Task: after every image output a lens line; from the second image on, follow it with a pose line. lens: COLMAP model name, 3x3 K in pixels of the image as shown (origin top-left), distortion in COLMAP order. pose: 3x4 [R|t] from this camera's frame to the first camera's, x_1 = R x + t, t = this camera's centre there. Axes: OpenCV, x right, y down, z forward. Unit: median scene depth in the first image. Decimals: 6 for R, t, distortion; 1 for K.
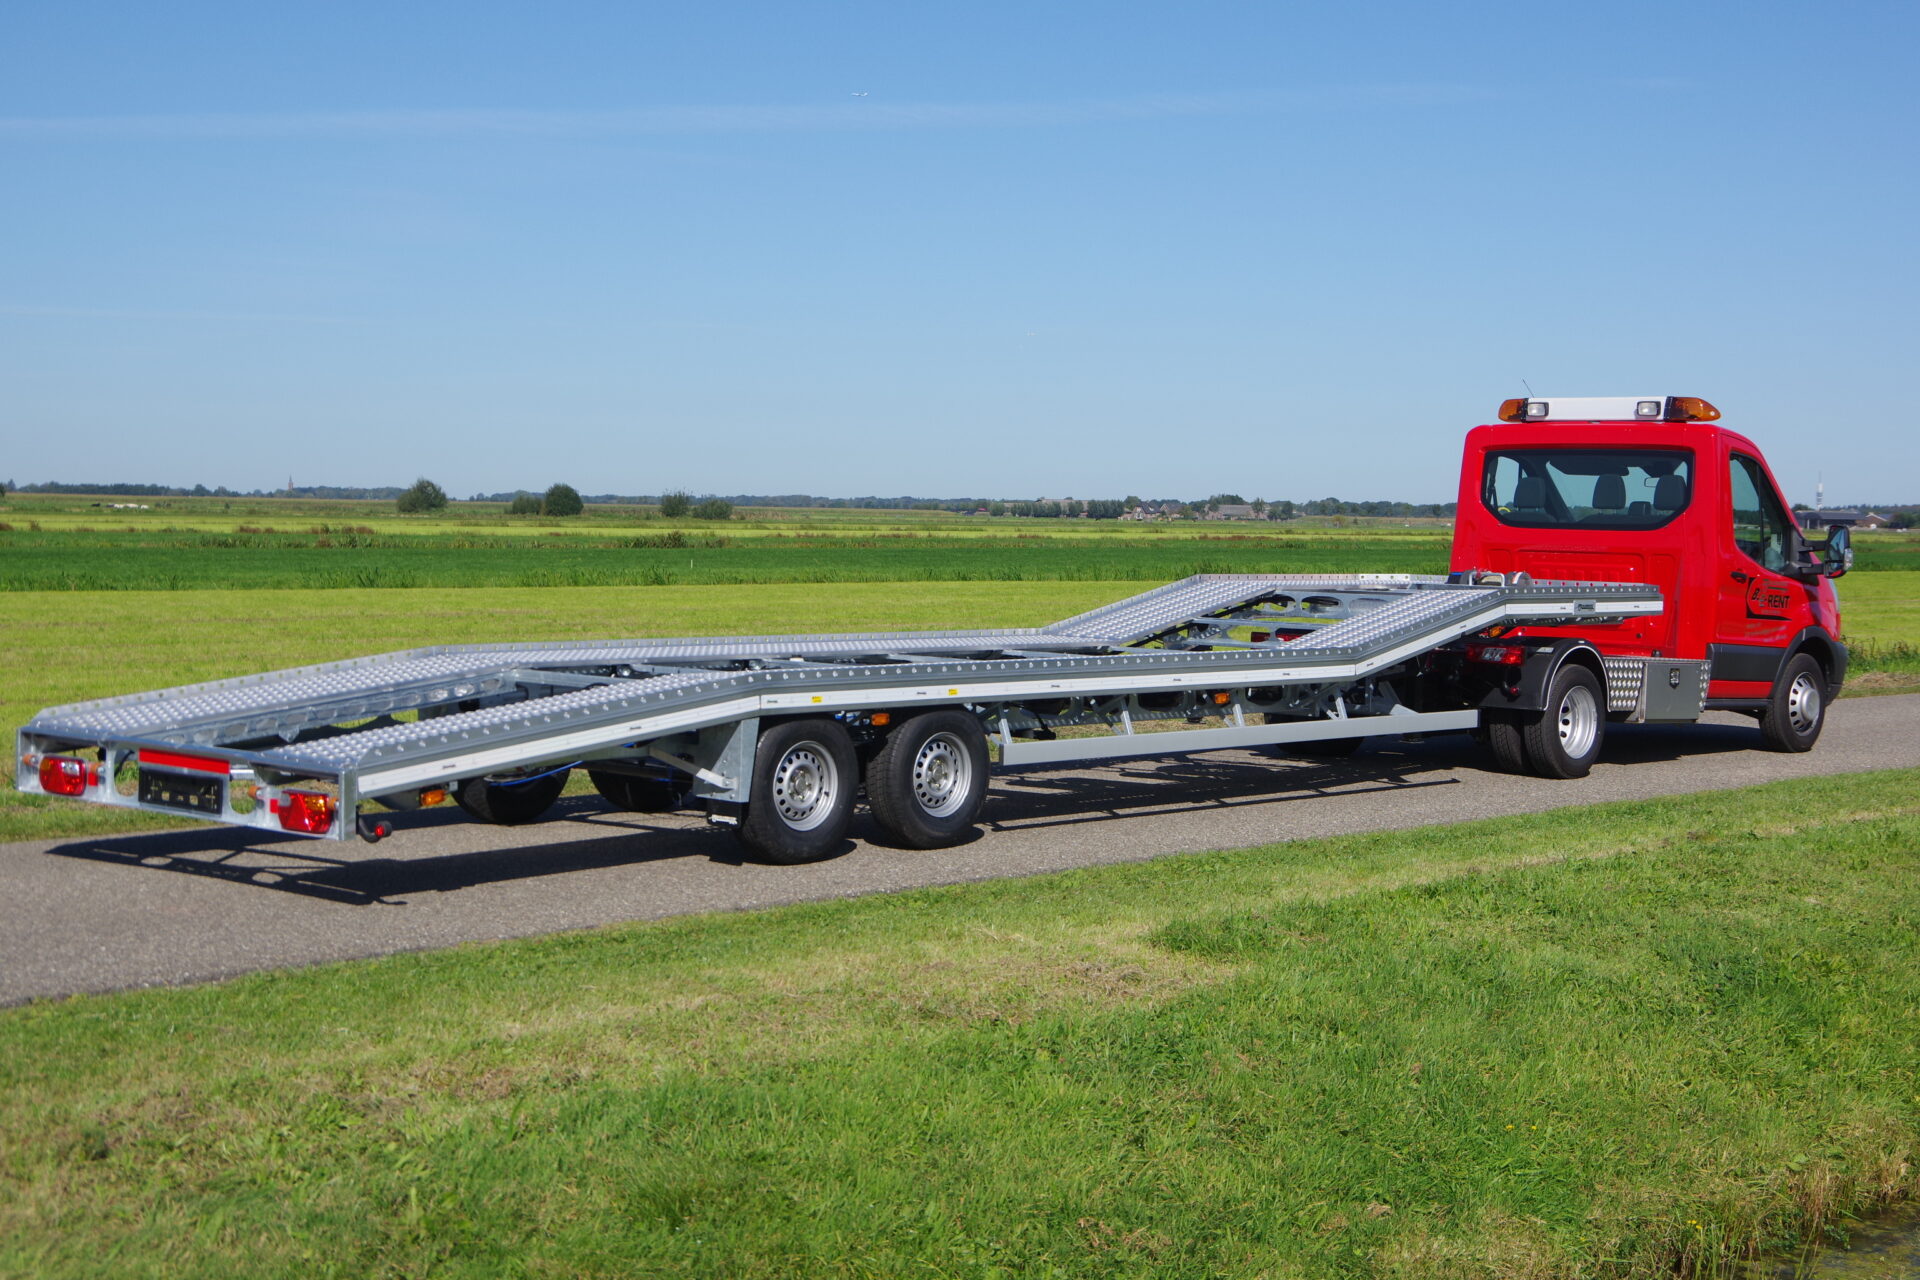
lens RADIAL K [[2858.5, 0, 954.7], [0, 2858.5, 624.0], [0, 0, 1]] dist [0.151151, 0.000000]
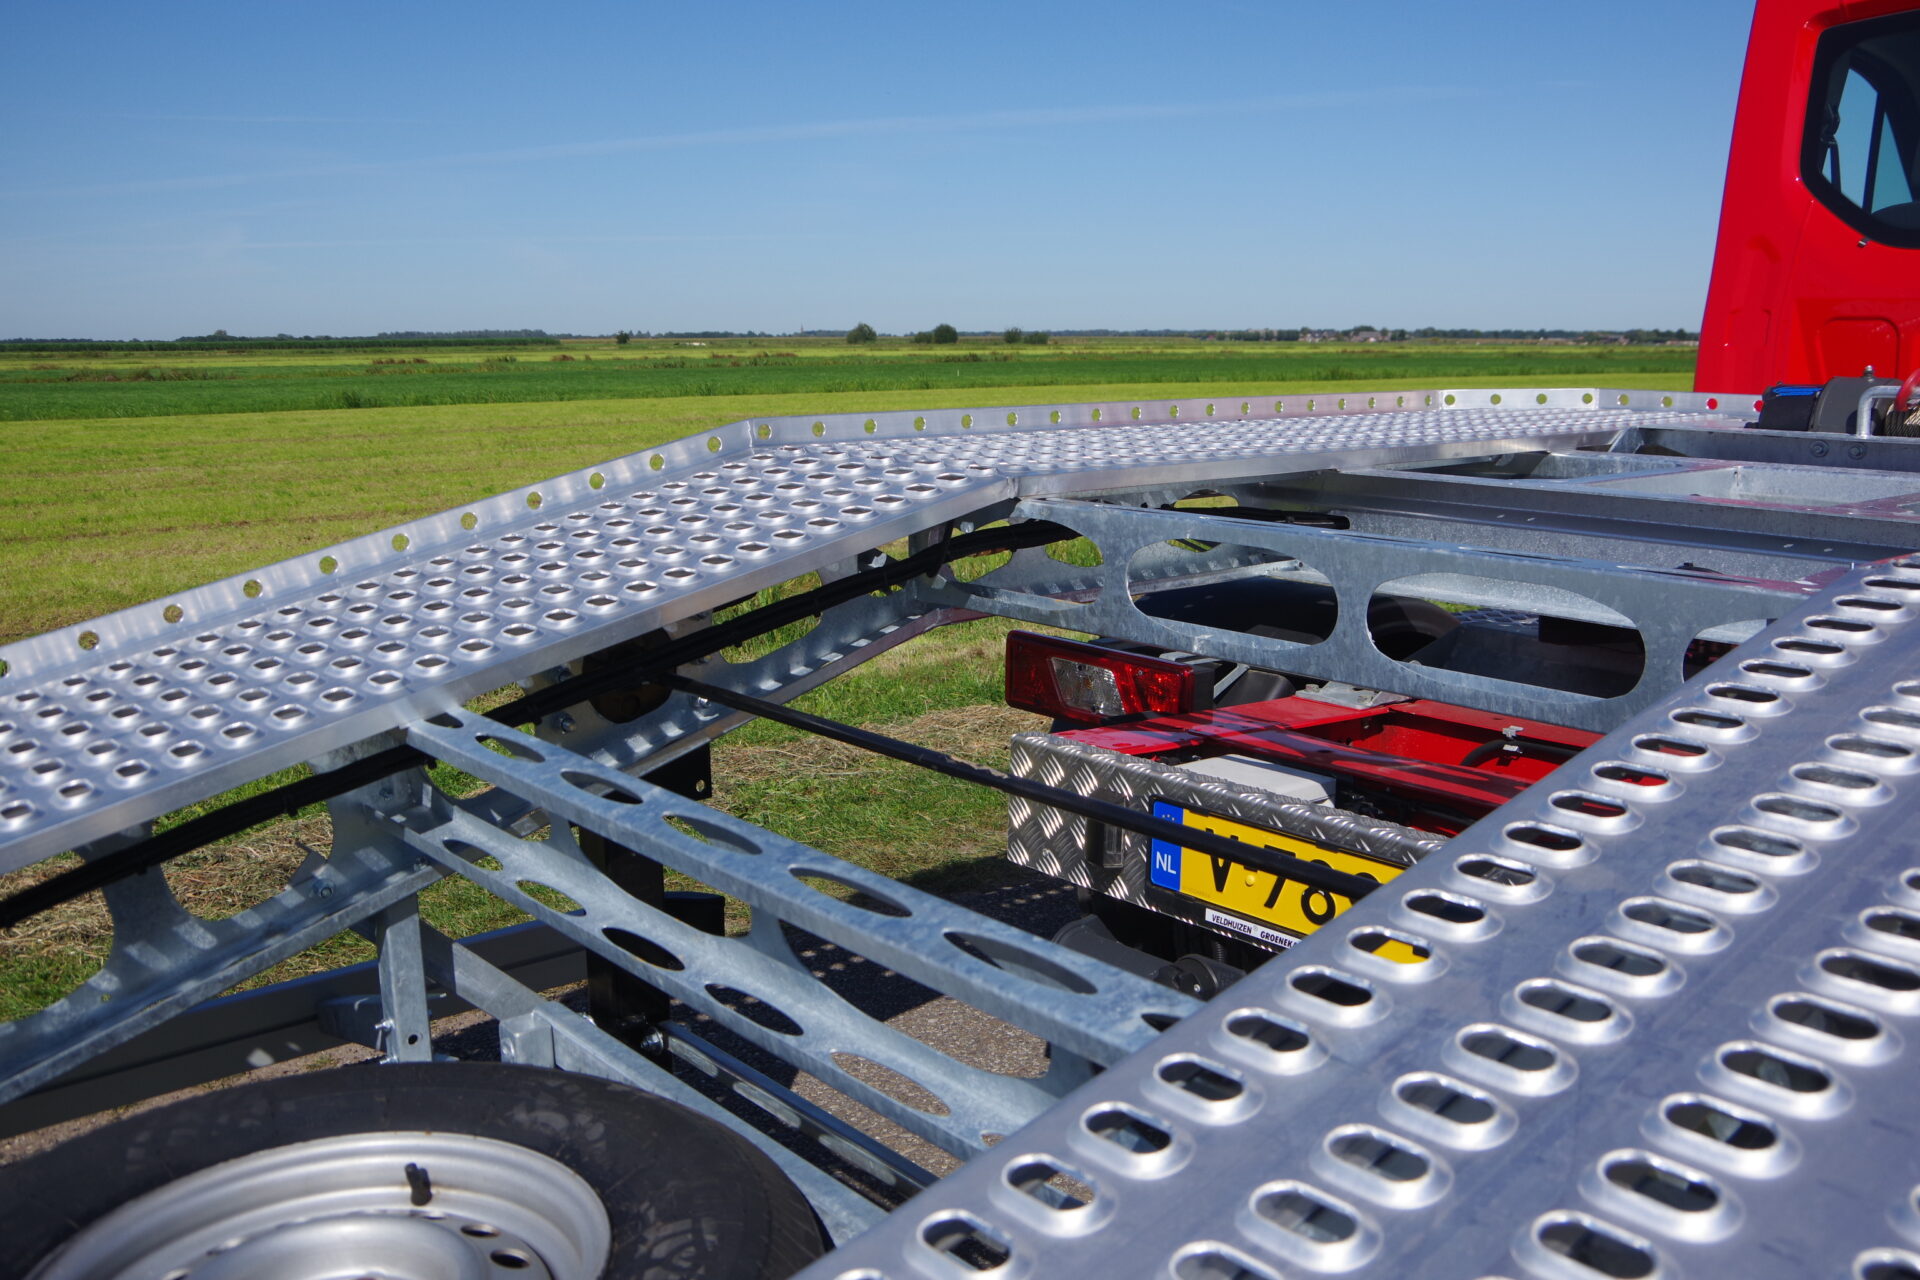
lens RADIAL K [[1698.6, 0, 972.2], [0, 1698.6, 646.6], [0, 0, 1]] dist [-0.094748, 0.040095]
pose [[0.991249, 0.005910, -0.131875, 0.112677], [0.012510, 0.990295, 0.138414, -0.015922], [0.131413, -0.138852, 0.981555, 0.799625]]
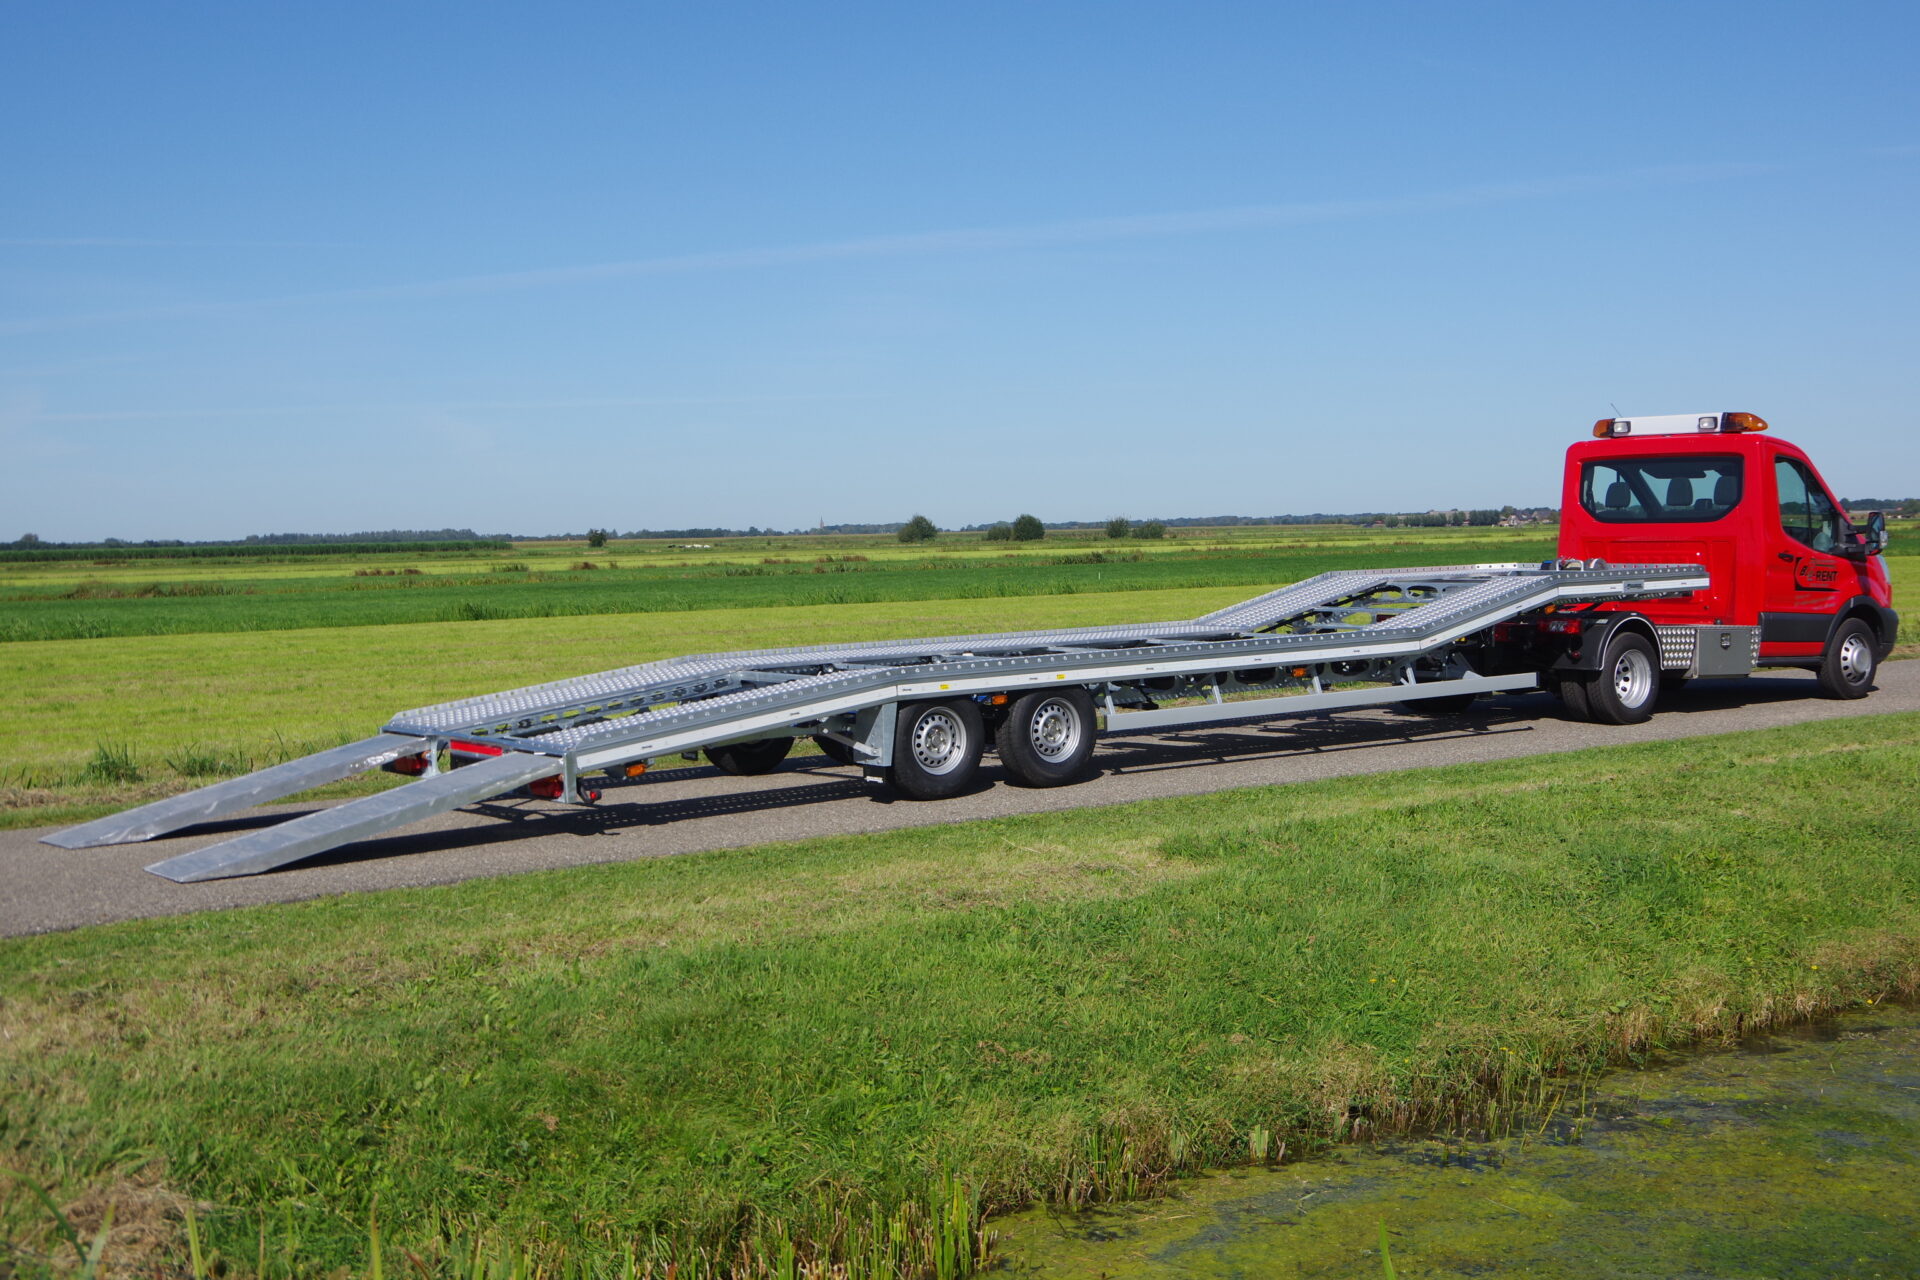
lens RADIAL K [[2349.1, 0, 964.0], [0, 2349.1, 652.6], [0, 0, 1]] dist [0.027831, 0.000000]
pose [[0.985353, -0.029063, -0.168032, 0.092046], [0.031065, 0.999474, 0.009299, 0.003896], [0.167673, -0.014383, 0.985738, -0.043486]]
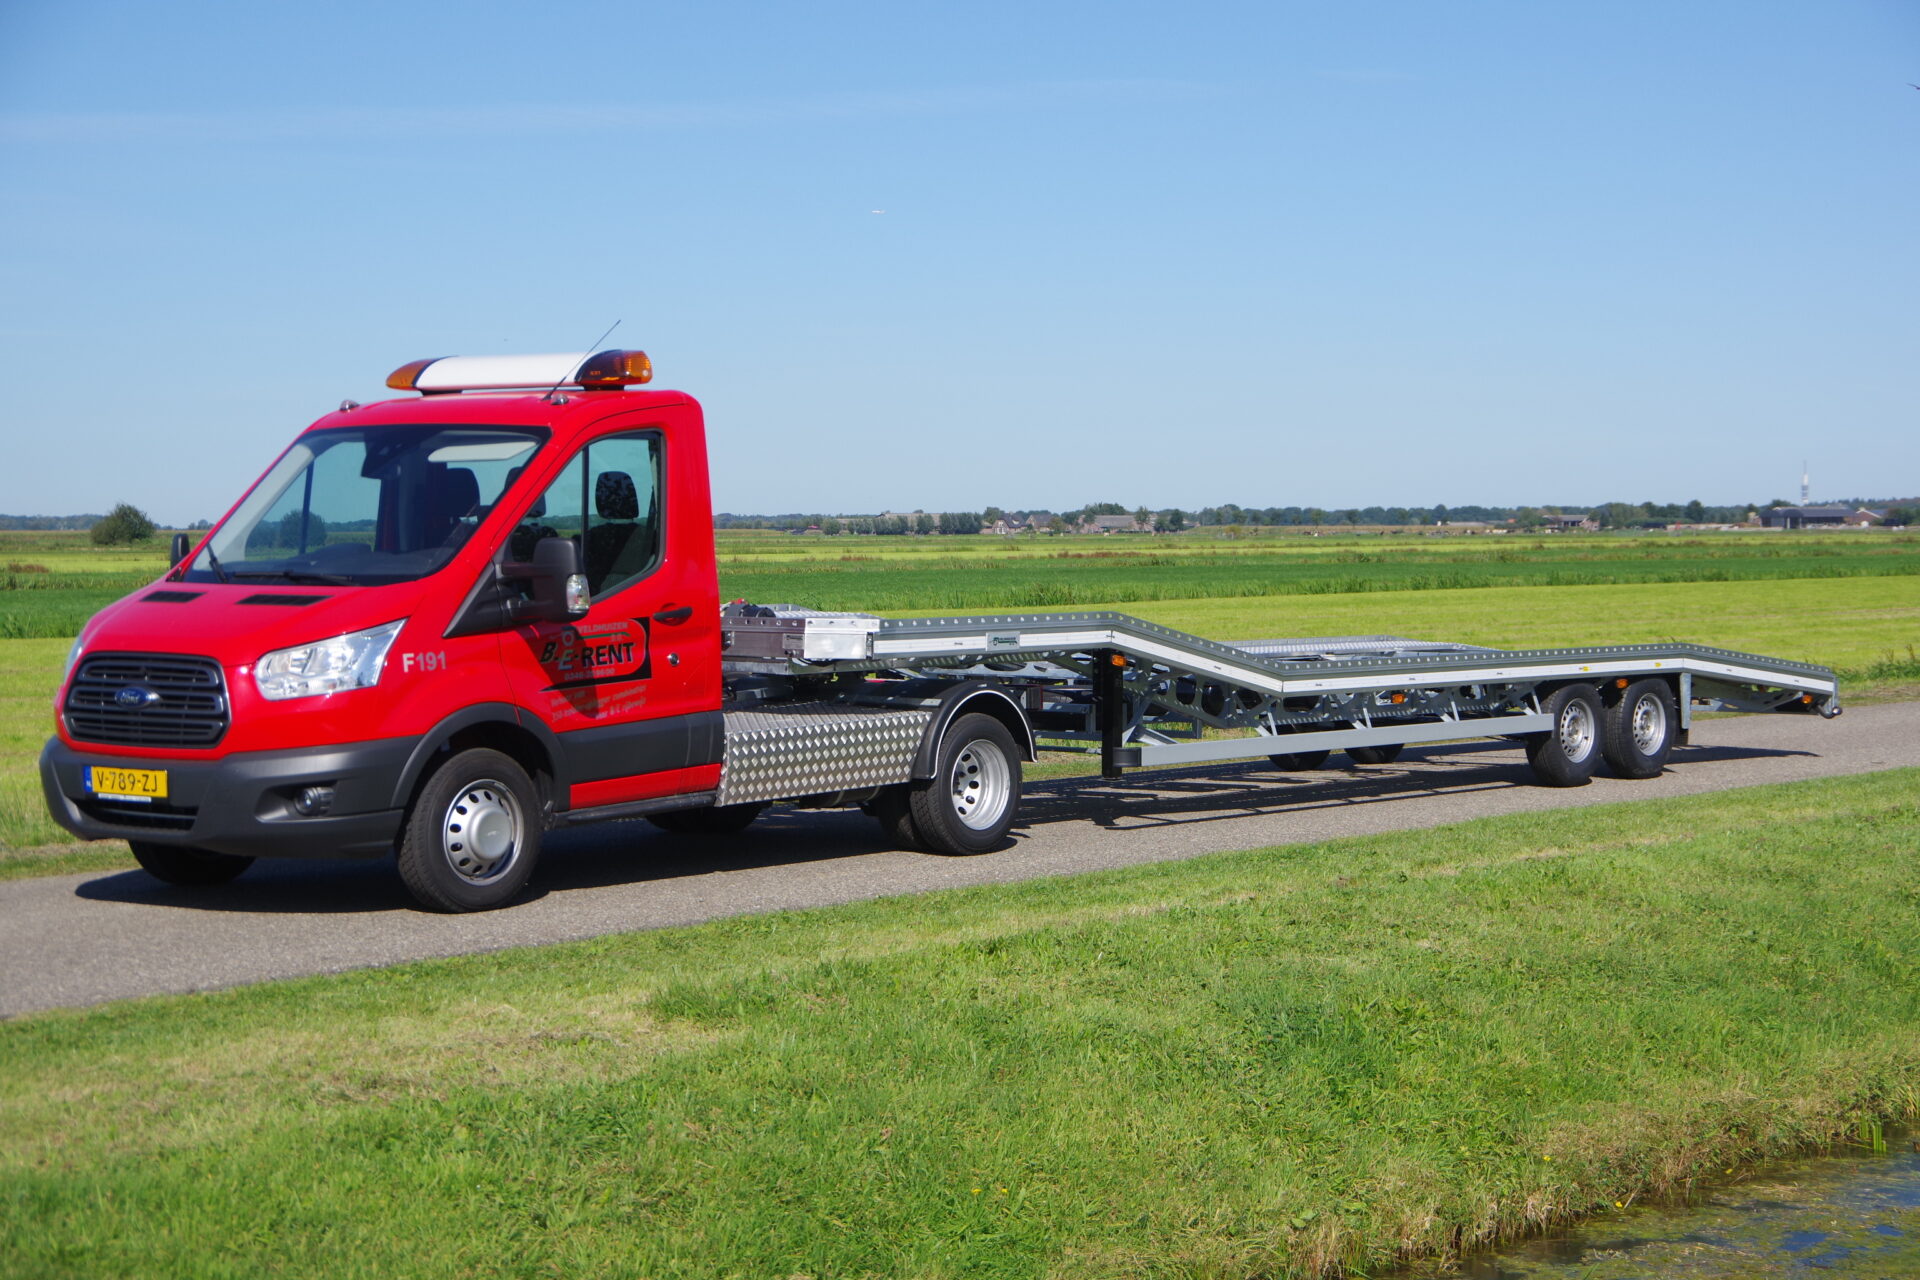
lens RADIAL K [[3423.1, 0, 968.3], [0, 3423.1, 650.5], [0, 0, 1]] dist [0.238413, 0.000000]
pose [[0.998355, -0.023561, 0.052277, 0.064666], [0.023748, 0.999714, -0.002957, 0.001637], [-0.052192, 0.004194, 0.998628, -0.051790]]
